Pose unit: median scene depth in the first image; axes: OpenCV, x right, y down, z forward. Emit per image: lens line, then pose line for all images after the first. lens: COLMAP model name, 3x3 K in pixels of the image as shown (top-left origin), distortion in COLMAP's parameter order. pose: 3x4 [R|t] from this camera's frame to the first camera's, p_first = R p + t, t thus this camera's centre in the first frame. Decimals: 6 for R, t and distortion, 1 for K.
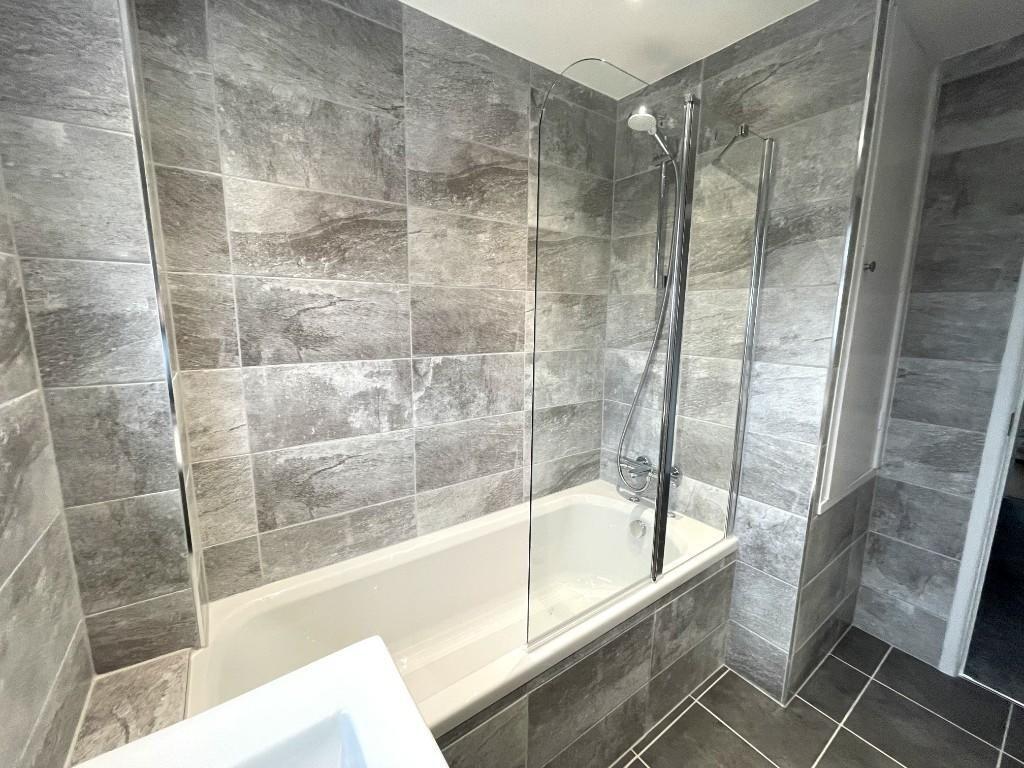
lens RADIAL K [[413.2, 0, 512.6], [0, 413.2, 382.7], [0, 0, 1]] dist [0.000374, 0.000170]
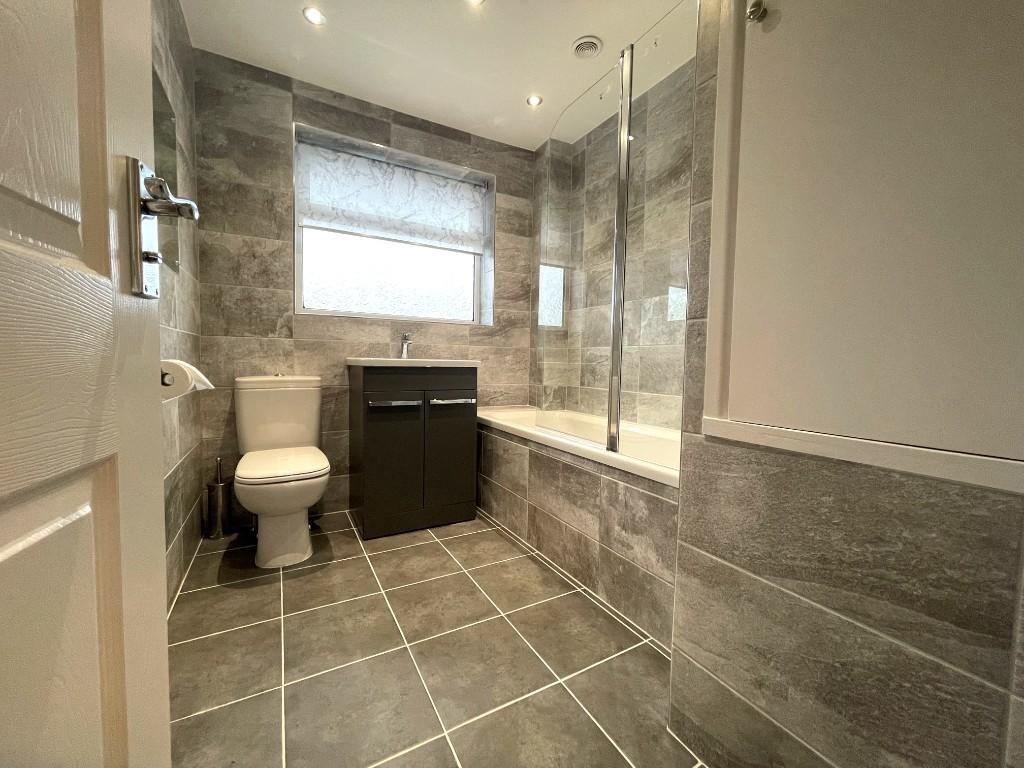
lens RADIAL K [[413.2, 0, 512.2], [0, 413.2, 385.3], [0, 0, 1]] dist [0.000374, 0.000170]
pose [[-0.098815, 0.039168, -0.994335, 1.472063], [-0.185362, 0.981012, 0.057064, 0.280978], [0.977689, 0.189950, -0.089678, 0.788976]]
